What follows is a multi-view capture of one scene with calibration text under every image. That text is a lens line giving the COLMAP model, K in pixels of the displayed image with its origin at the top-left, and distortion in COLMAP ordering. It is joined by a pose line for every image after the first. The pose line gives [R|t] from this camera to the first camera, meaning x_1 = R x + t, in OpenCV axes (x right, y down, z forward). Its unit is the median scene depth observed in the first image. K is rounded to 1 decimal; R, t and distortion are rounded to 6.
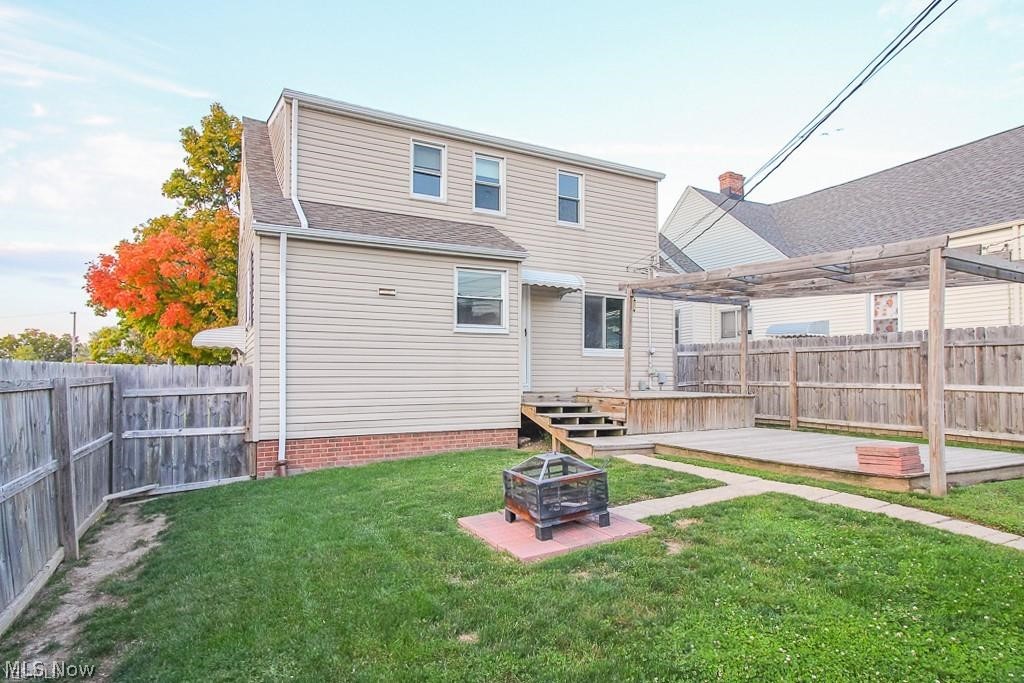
lens RADIAL K [[555.3, 0, 517.4], [0, 555.3, 354.4], [0, 0, 1]] dist [0.016575, 0.000403]
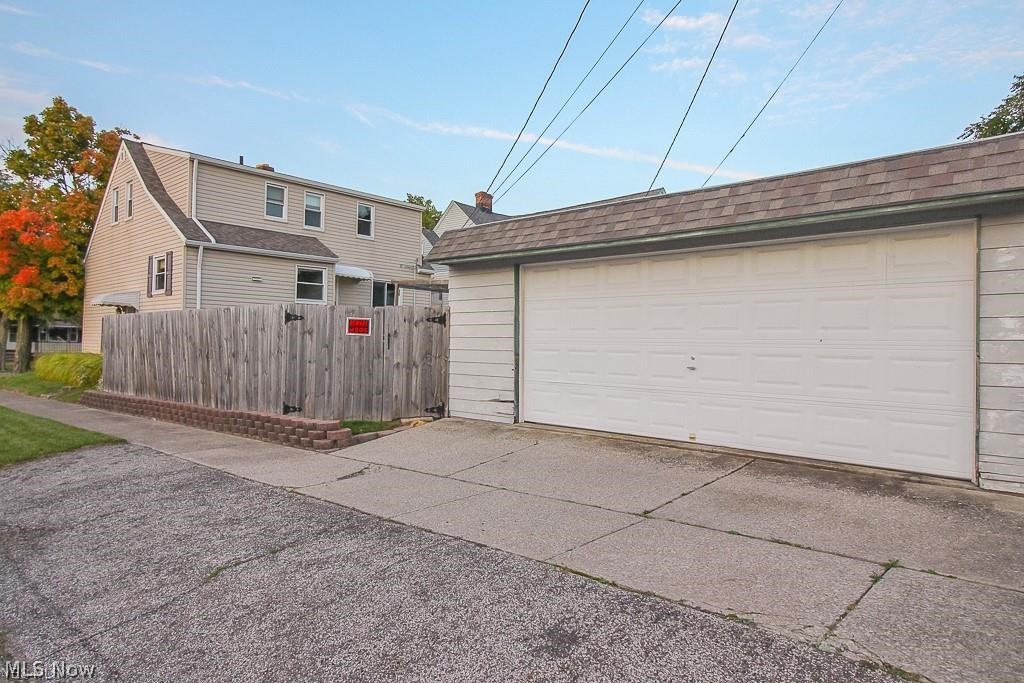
lens RADIAL K [[616.5, 0, 512.0], [0, 616.5, 341.5], [0, 0, 1]] dist [0.051260, 0.000739]
pose [[0.943809, 0.020441, 0.329858, -0.101710], [-0.031670, 0.999086, 0.028702, 0.002296], [-0.328970, -0.037536, 0.943594, -0.970804]]
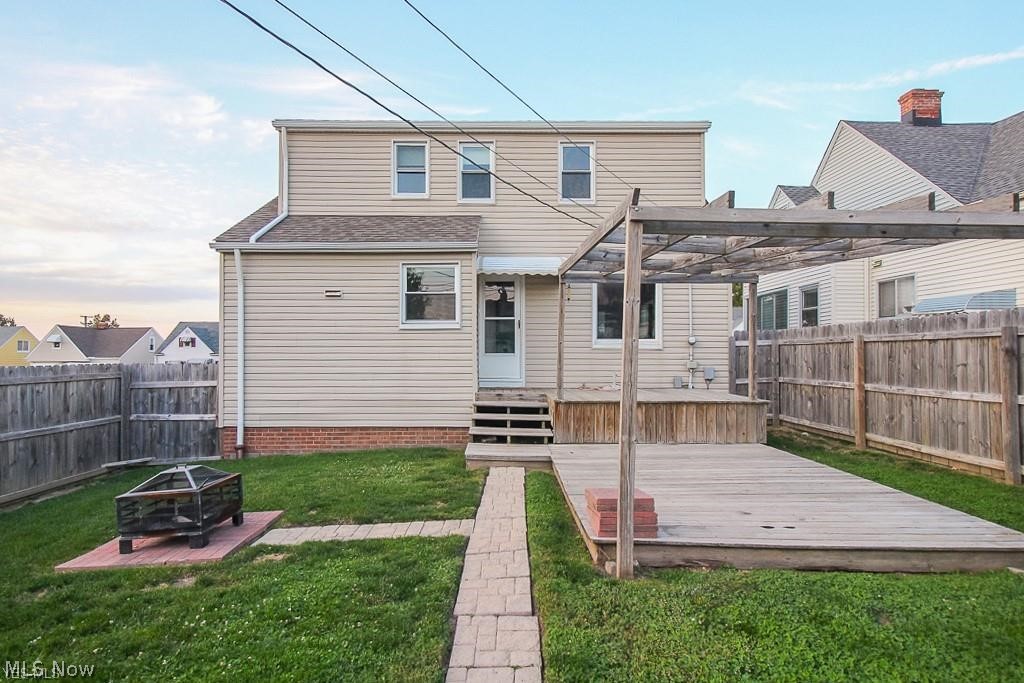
lens RADIAL K [[557.1, 0, 512.0], [0, 557.1, 341.5], [0, 0, 1]] dist [0.016514, -0.000638]
pose [[0.887708, -0.011754, -0.460257, 0.478845], [0.016841, 0.999834, 0.006947, -0.018727], [0.460098, -0.013918, 0.887759, 0.177297]]
